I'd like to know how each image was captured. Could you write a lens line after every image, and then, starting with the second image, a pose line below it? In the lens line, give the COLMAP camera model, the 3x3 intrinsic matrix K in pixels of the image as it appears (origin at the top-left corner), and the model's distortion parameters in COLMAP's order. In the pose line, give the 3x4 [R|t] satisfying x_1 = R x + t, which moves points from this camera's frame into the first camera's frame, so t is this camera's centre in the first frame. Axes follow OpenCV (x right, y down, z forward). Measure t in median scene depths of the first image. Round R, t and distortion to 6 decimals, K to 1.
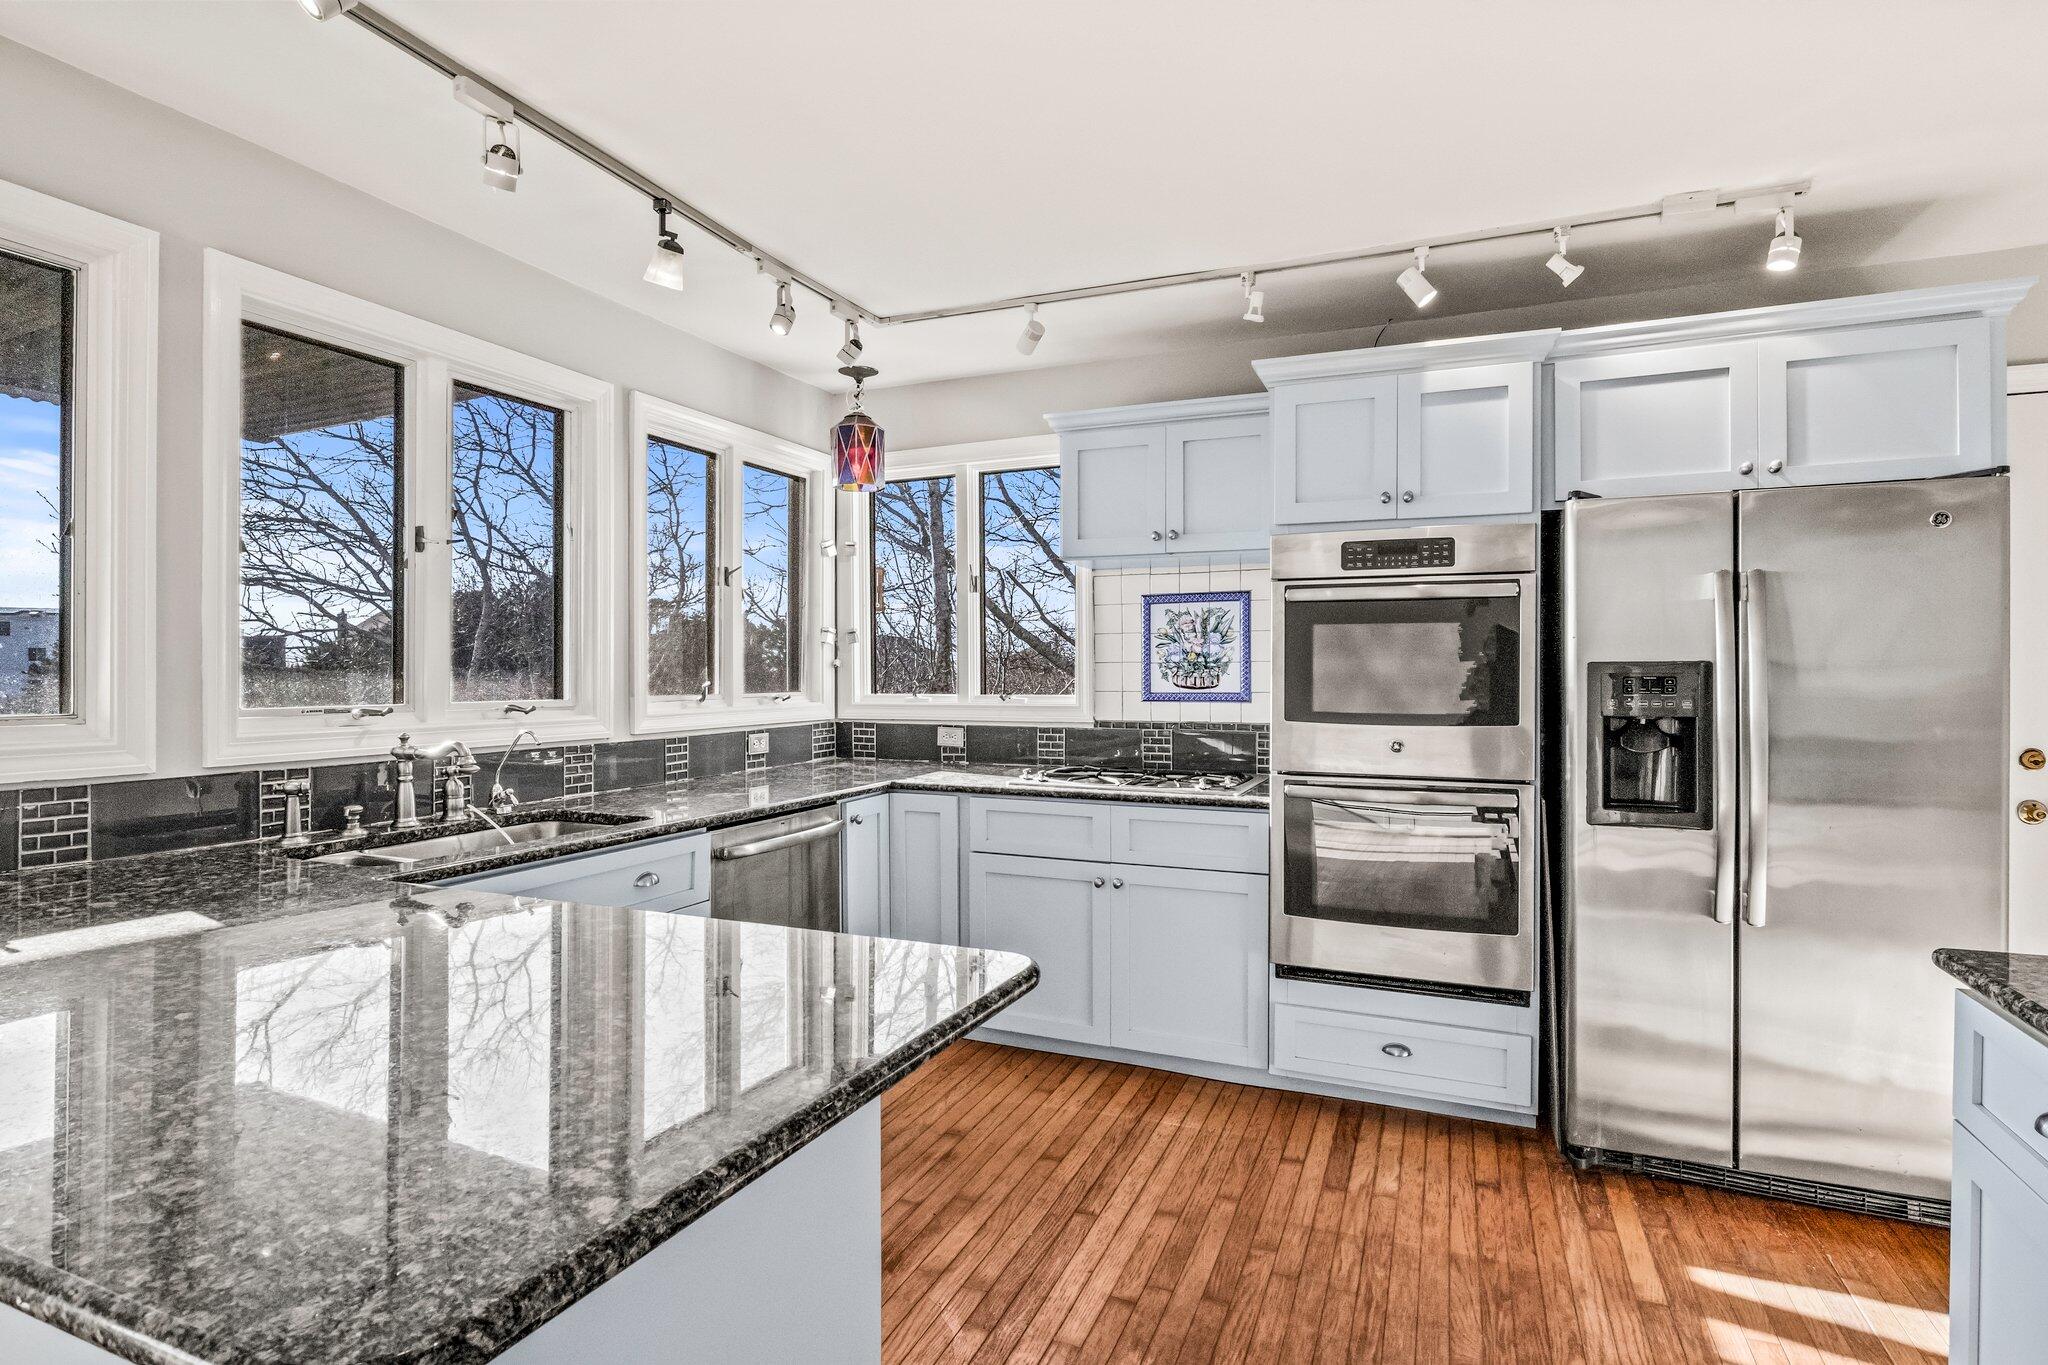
lens RADIAL K [[1037.9, 0, 1024.7], [0, 1037.9, 676.6], [0, 0, 1]] dist [-0.005633, -0.001241]
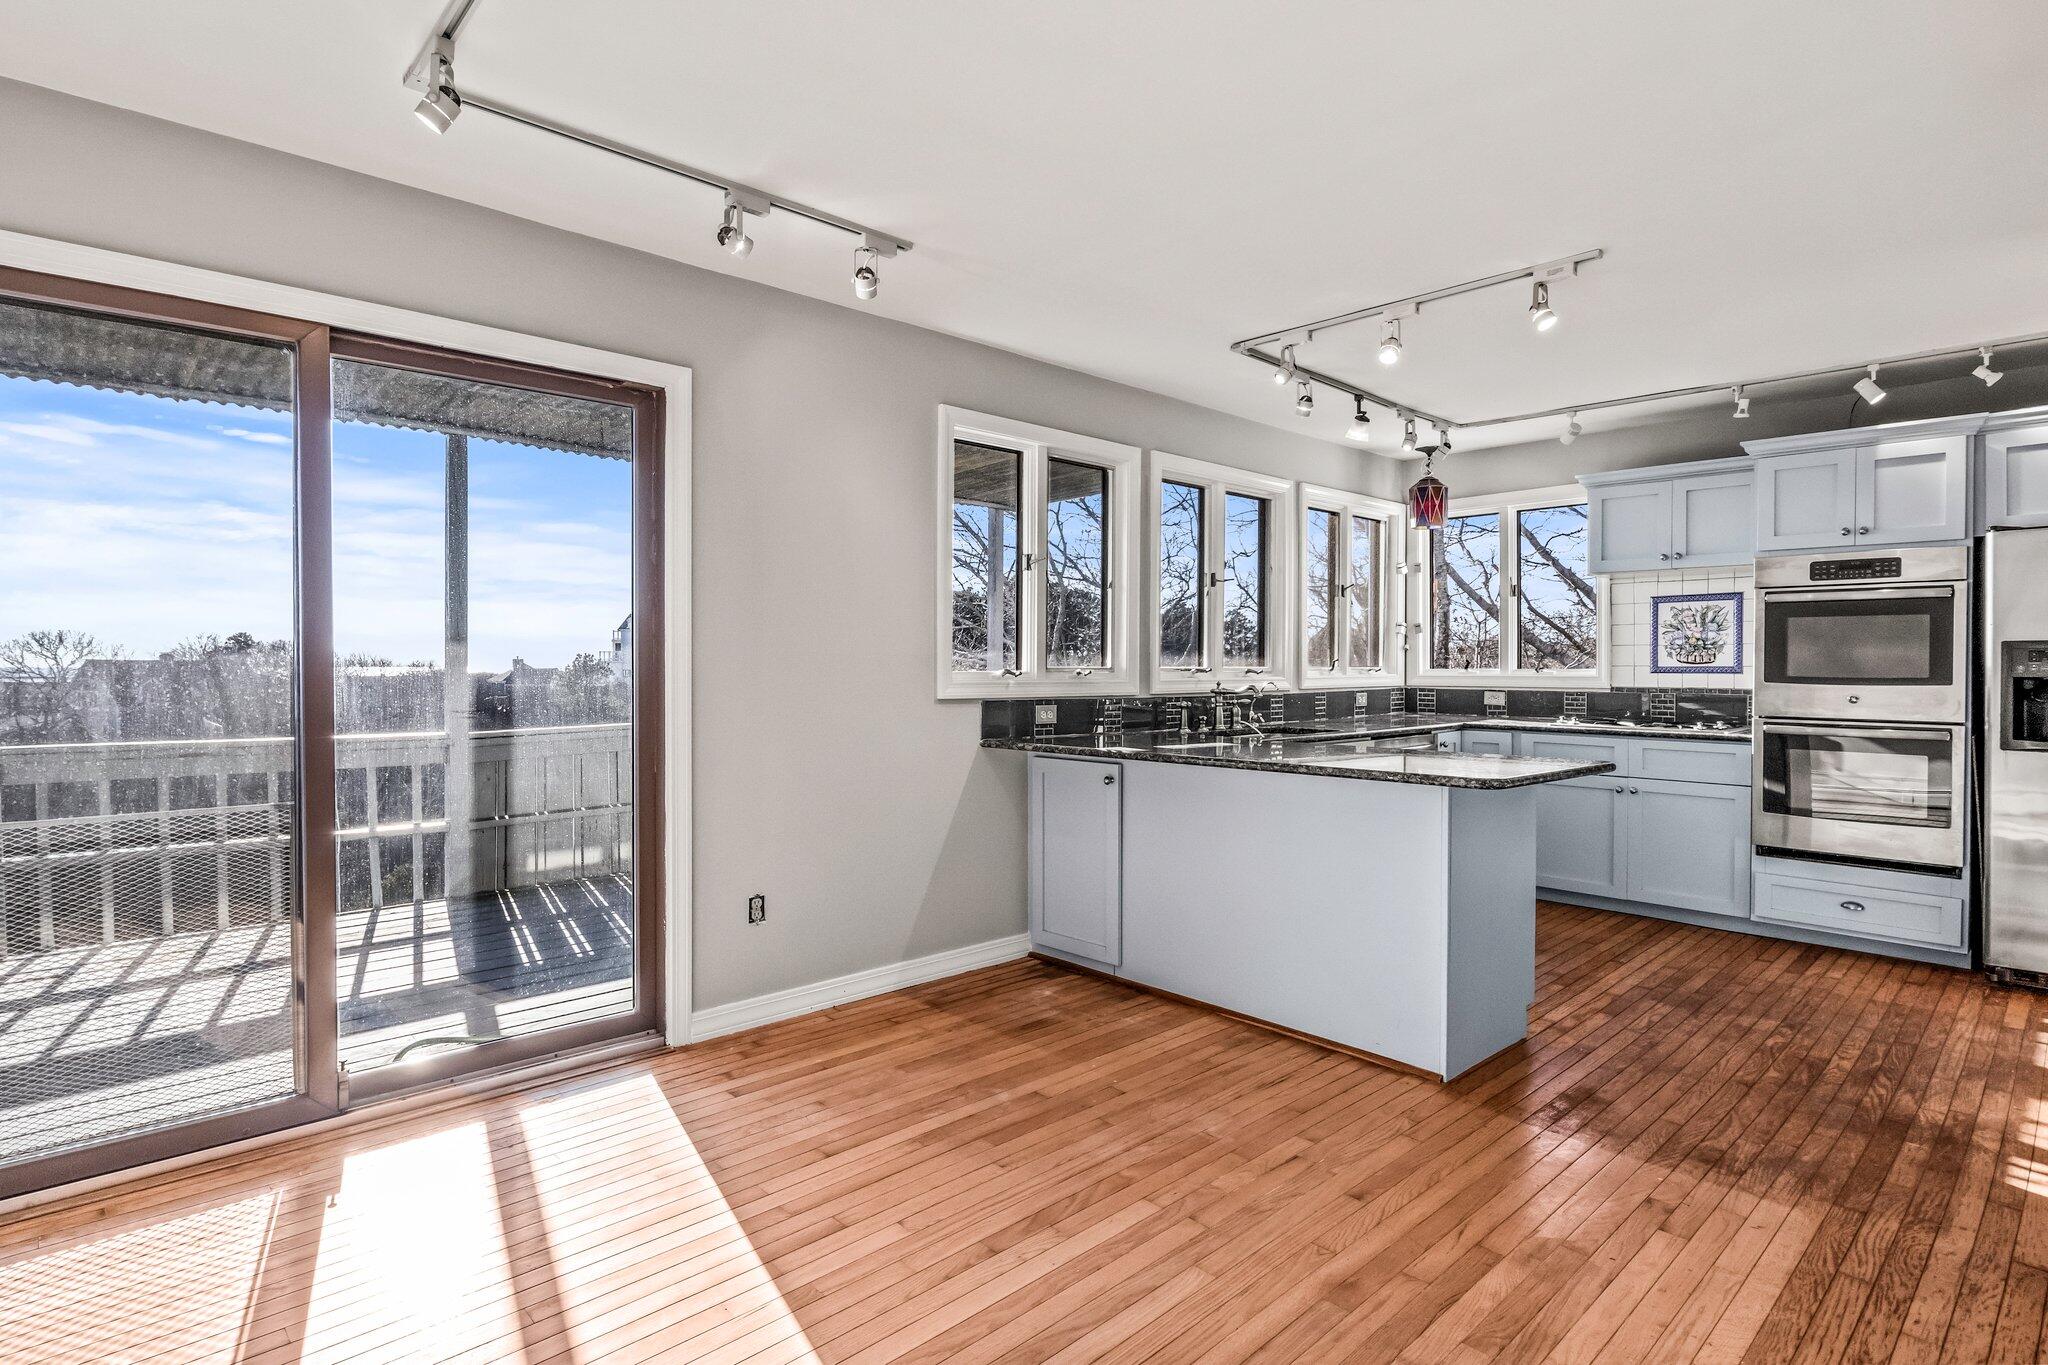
lens RADIAL K [[1037.9, 0, 1022.6], [0, 1037.9, 675.8], [0, 0, 1]] dist [-0.005633, -0.001241]
pose [[0.914434, 0.006561, -0.404683, -0.116289], [-0.003622, 0.999961, 0.008028, 0.023815], [0.404720, -0.005875, 0.914422, -0.749566]]
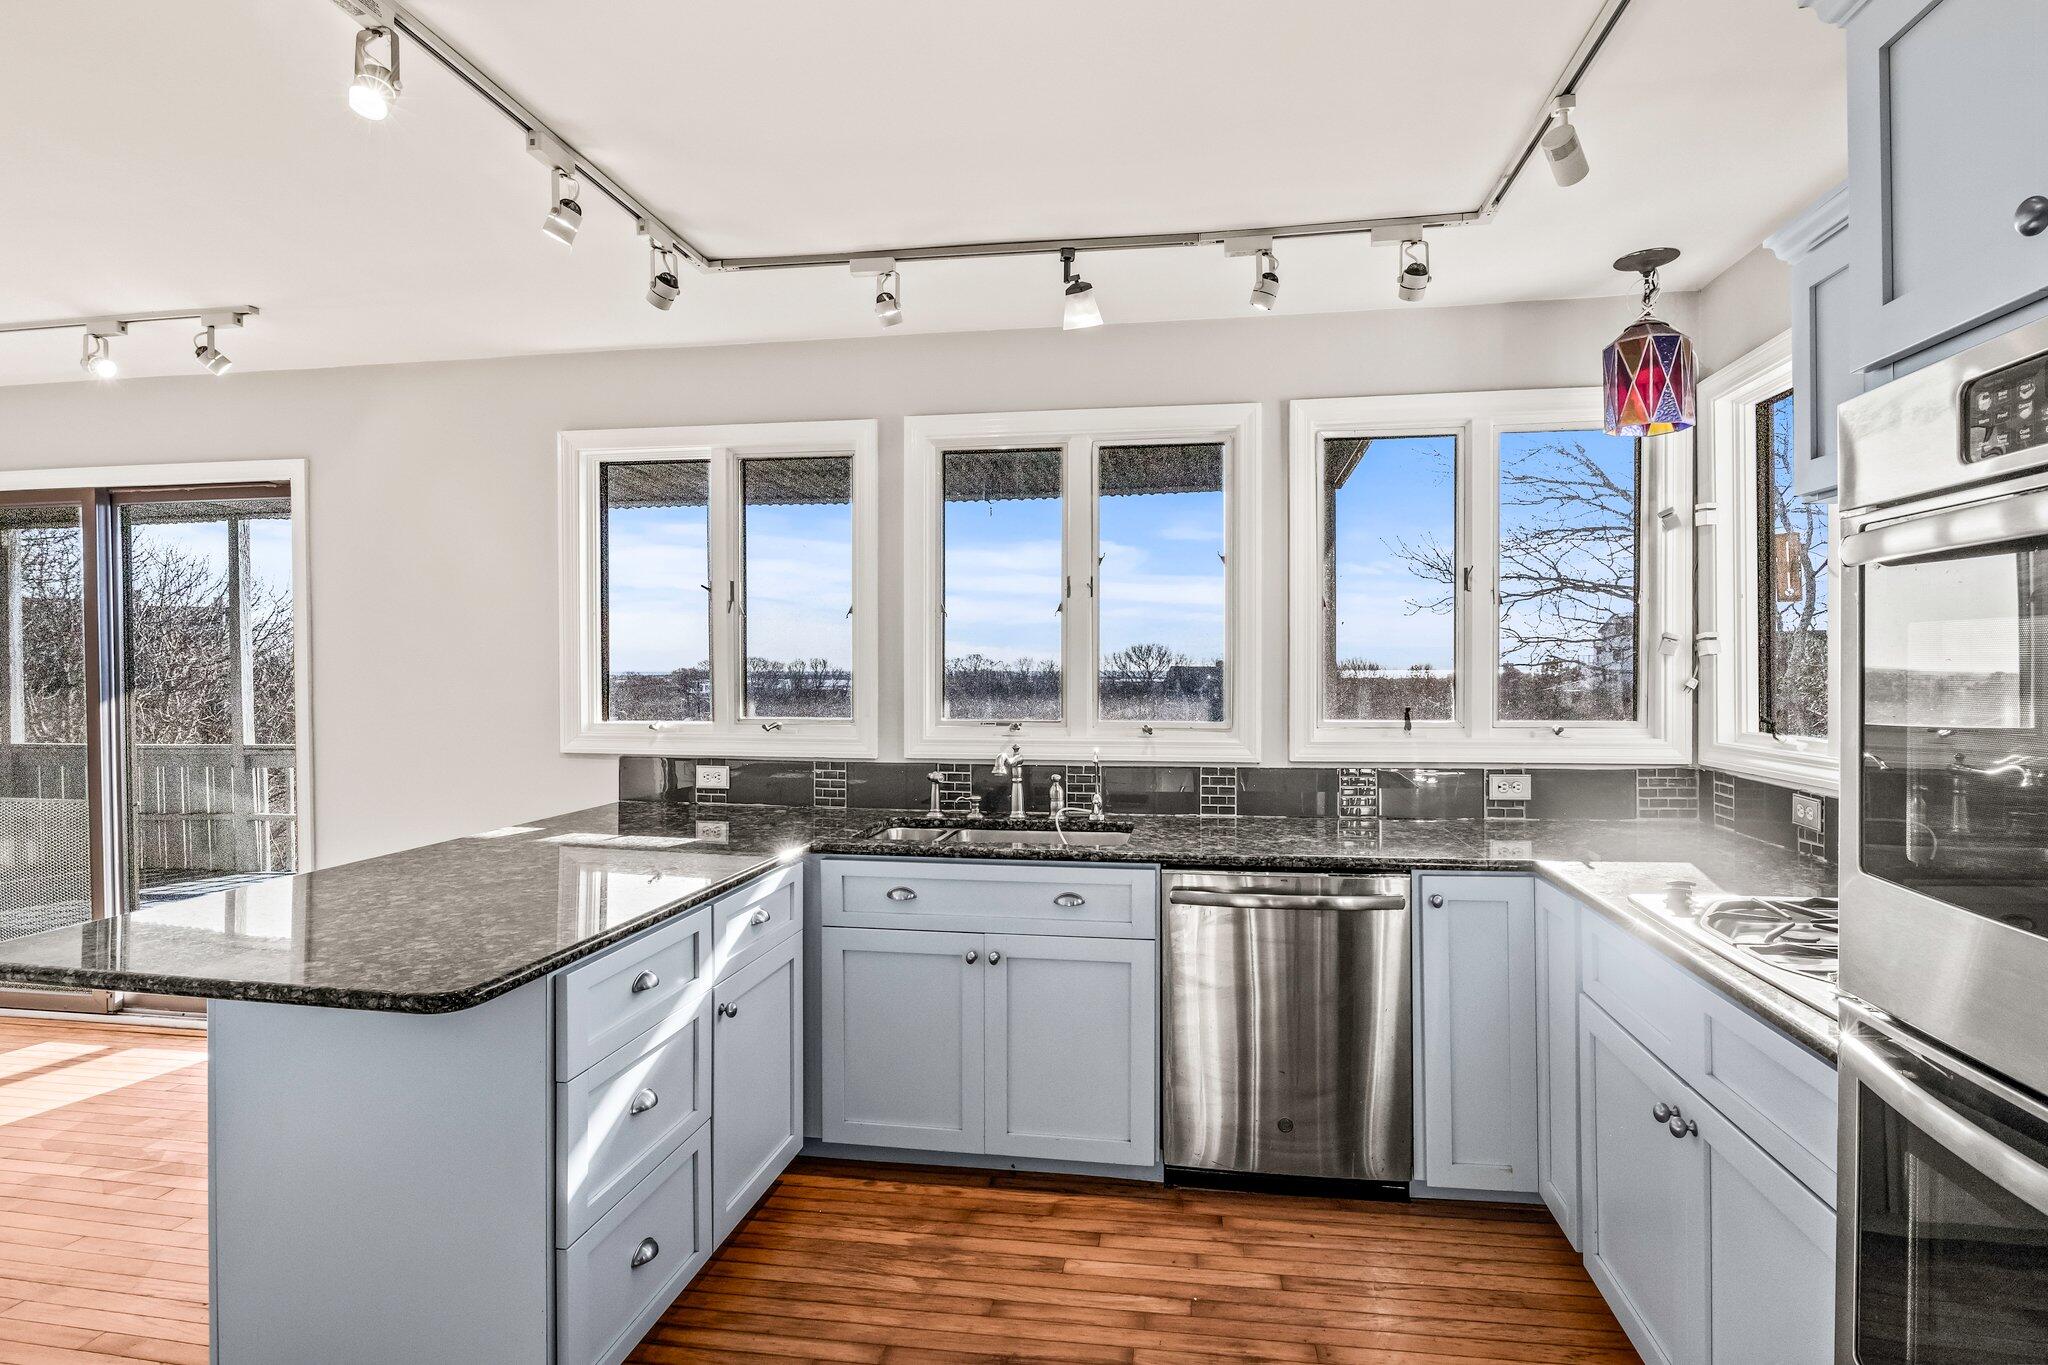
lens RADIAL K [[1037.9, 0, 1032.9], [0, 1037.9, 674.8], [0, 0, 1]] dist [-0.005633, -0.001241]
pose [[0.247741, 0.006840, -0.968802, 0.515819], [-0.000896, 0.999976, 0.006831, -0.031665], [0.968826, -0.000824, 0.247741, 0.562690]]
